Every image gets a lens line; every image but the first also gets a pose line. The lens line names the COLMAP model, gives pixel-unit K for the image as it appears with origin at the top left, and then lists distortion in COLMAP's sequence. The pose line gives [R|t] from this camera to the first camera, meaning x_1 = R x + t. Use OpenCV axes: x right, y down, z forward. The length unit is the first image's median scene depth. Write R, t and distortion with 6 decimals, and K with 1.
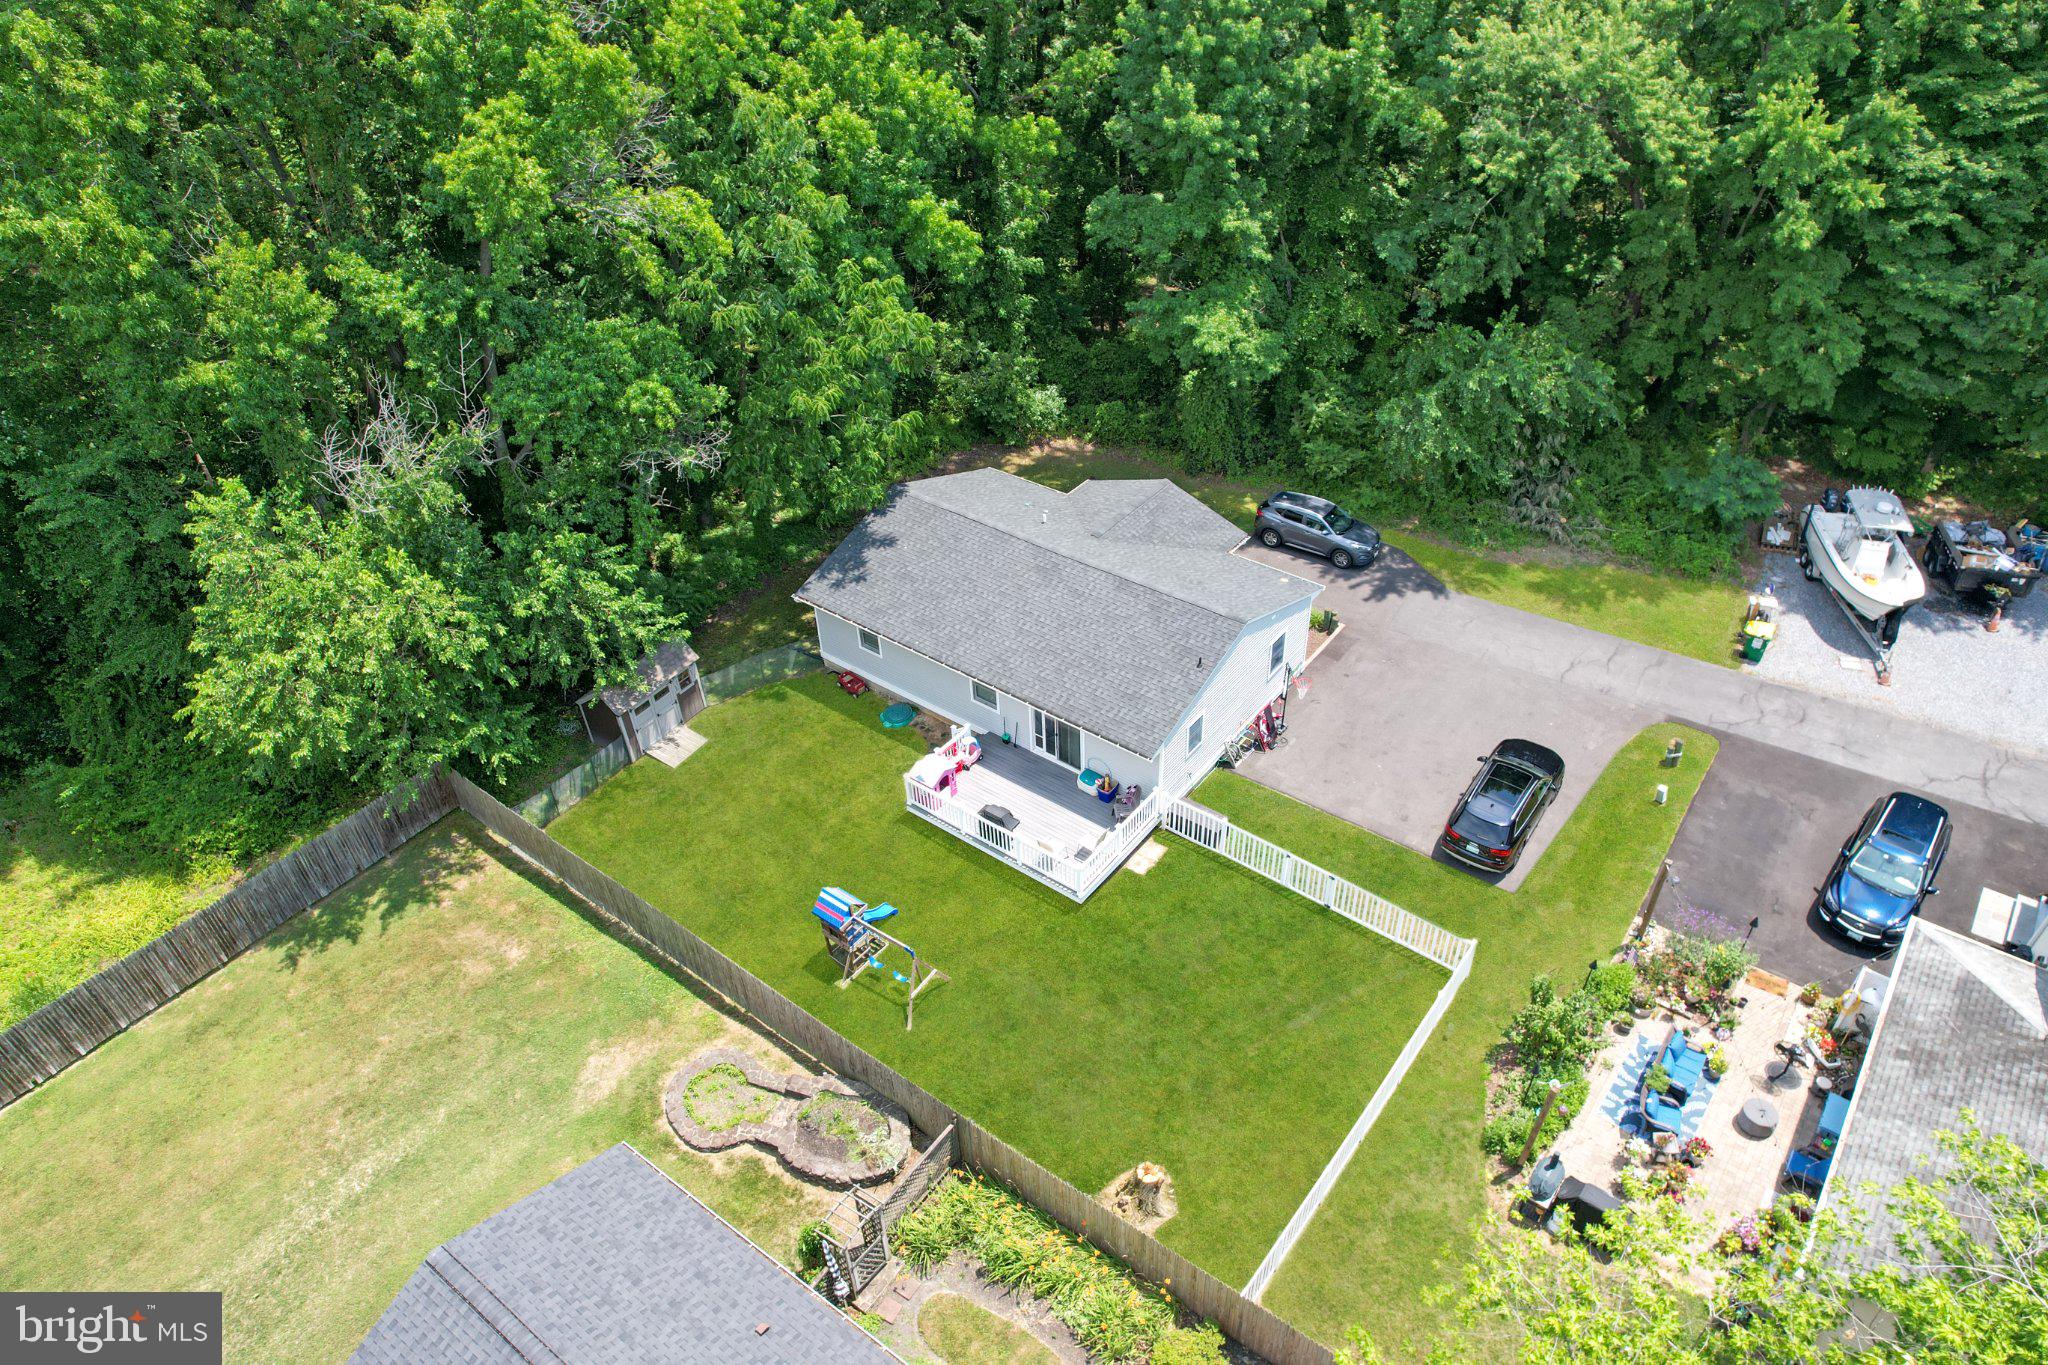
lens RADIAL K [[1300.2, 0, 1036.2], [0, 1300.2, 714.2], [0, 0, 1]] dist [-0.039998, -0.000408]
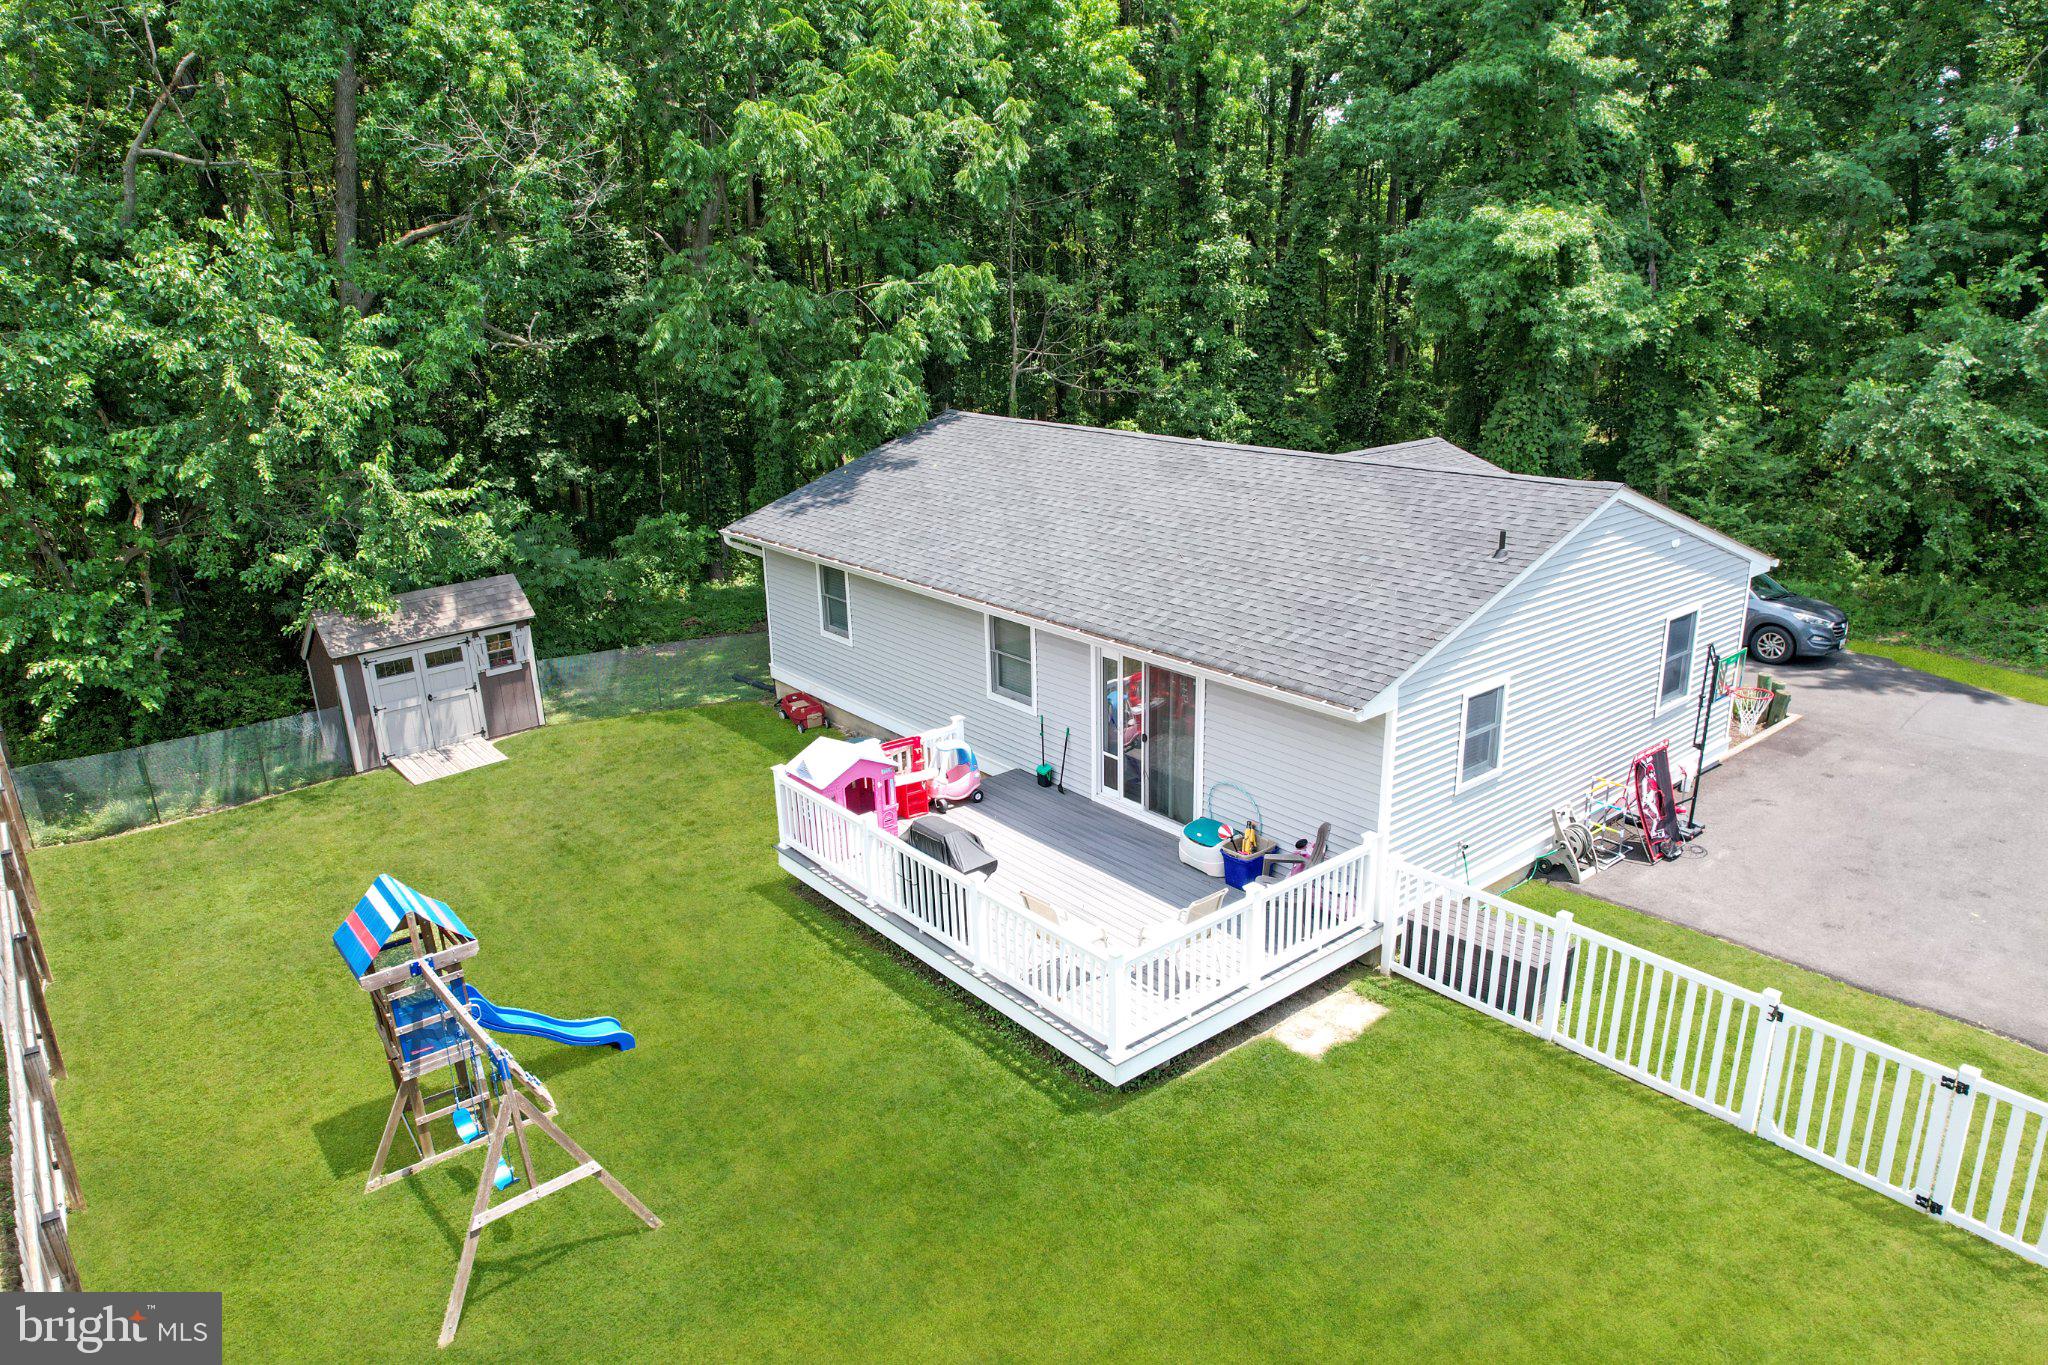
lens RADIAL K [[1262.5, 0, 1029.8], [0, 1262.5, 775.4], [0, 0, 1]] dist [-0.040045, -0.000161]
pose [[0.973372, 0.094434, -0.208878, 0.065905], [-0.154427, 0.943542, -0.293054, 0.153285], [0.169411, 0.317506, 0.933000, 0.598998]]
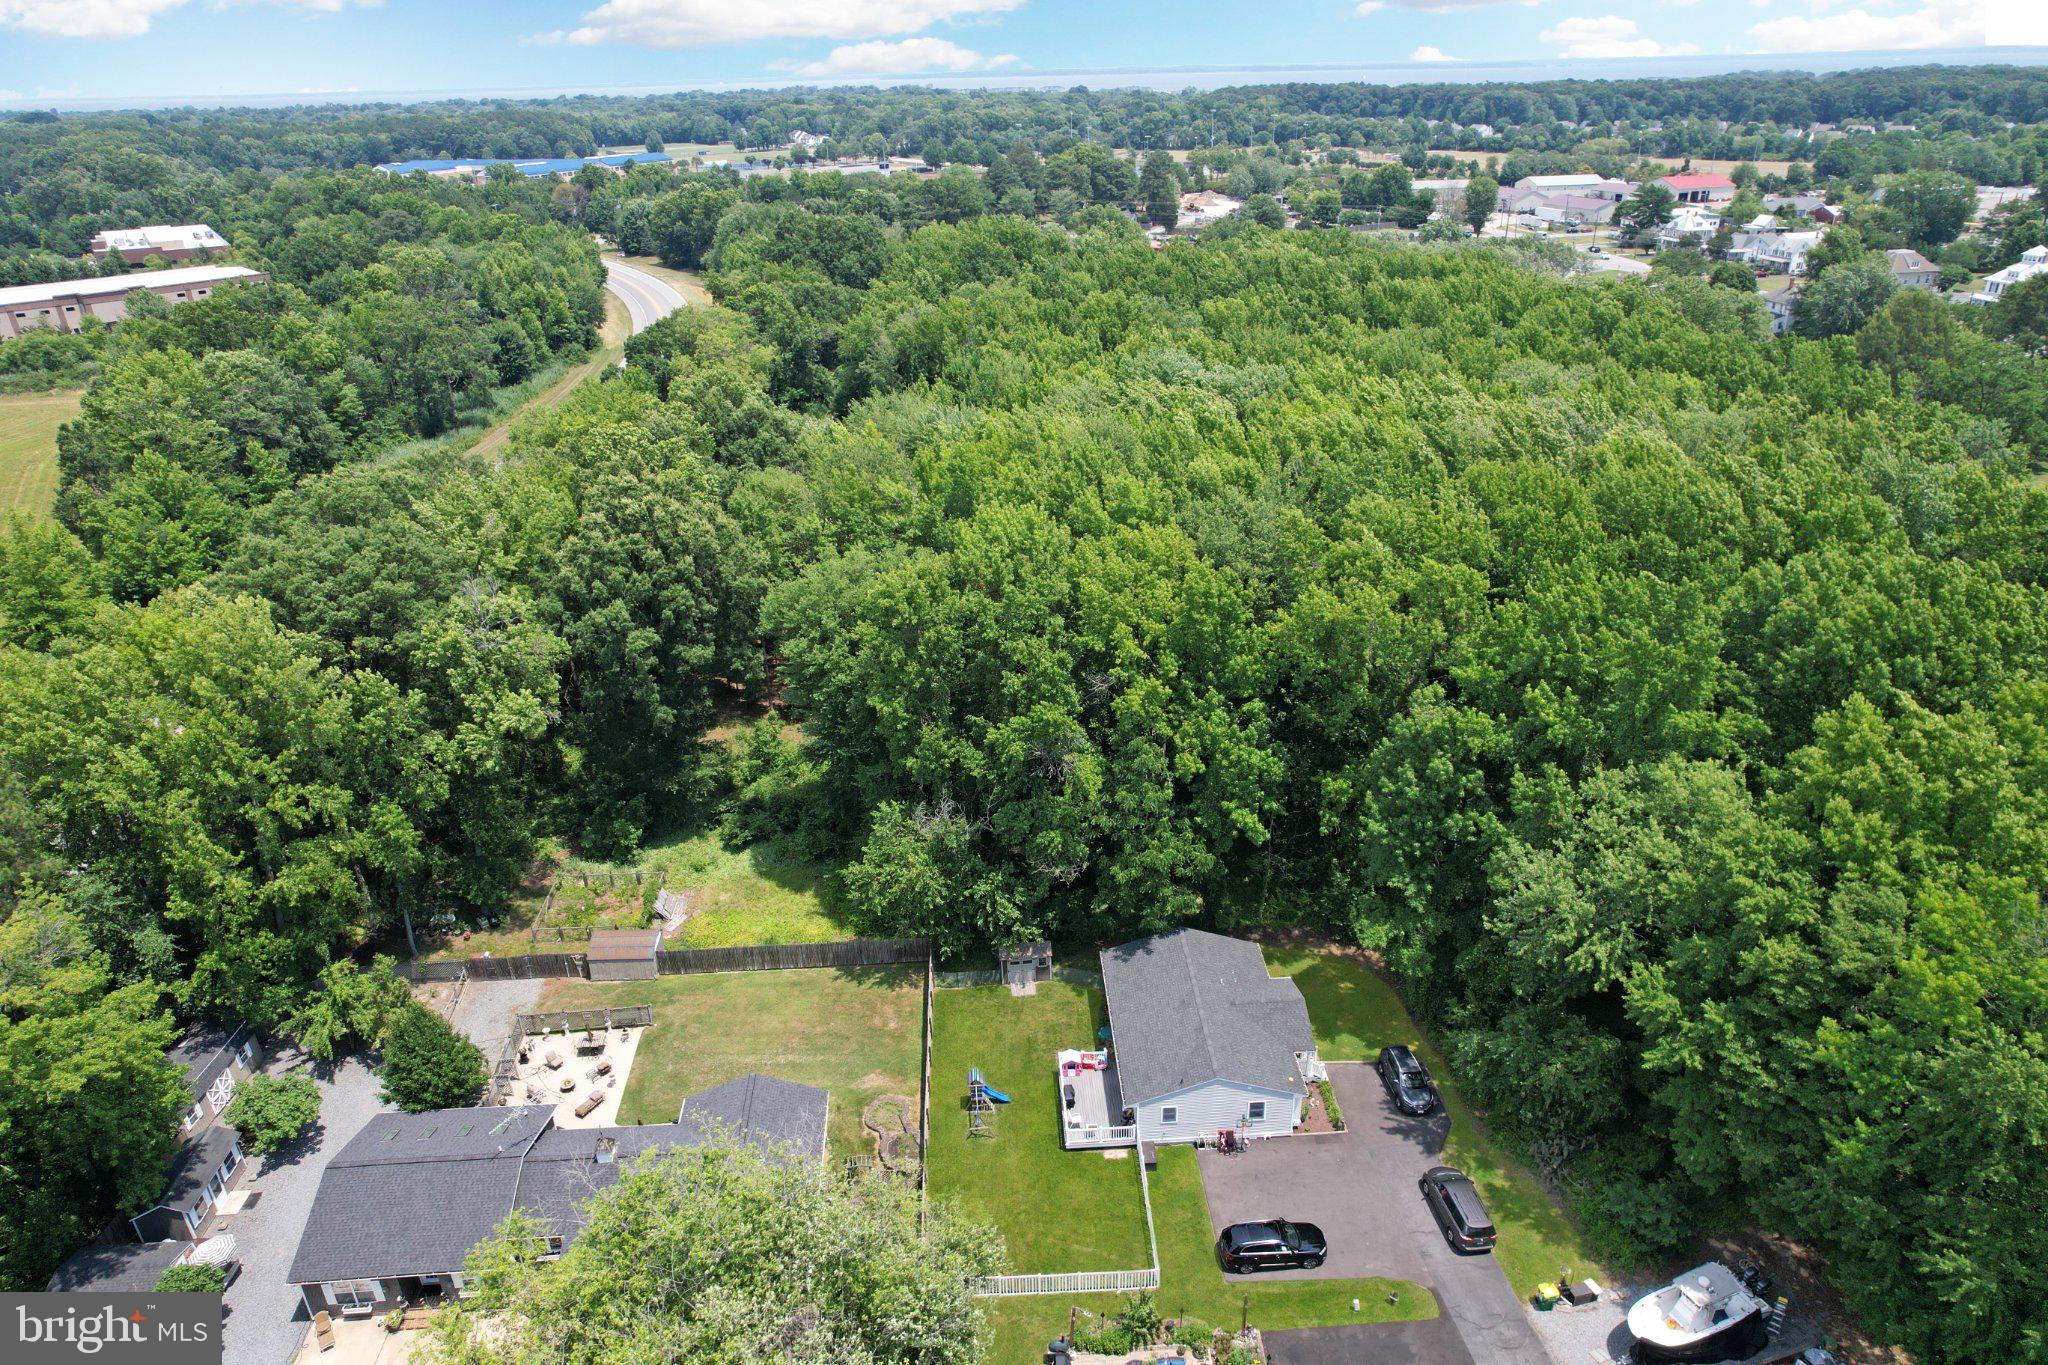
lens RADIAL K [[1300.2, 0, 1036.2], [0, 1300.2, 714.2], [0, 0, 1]] dist [-0.039998, -0.000408]
pose [[0.647104, 0.361507, -0.671244, 1.016491], [-0.485844, 0.874042, 0.002354, -0.391945], [0.587547, 0.324597, 0.741233, -0.689315]]
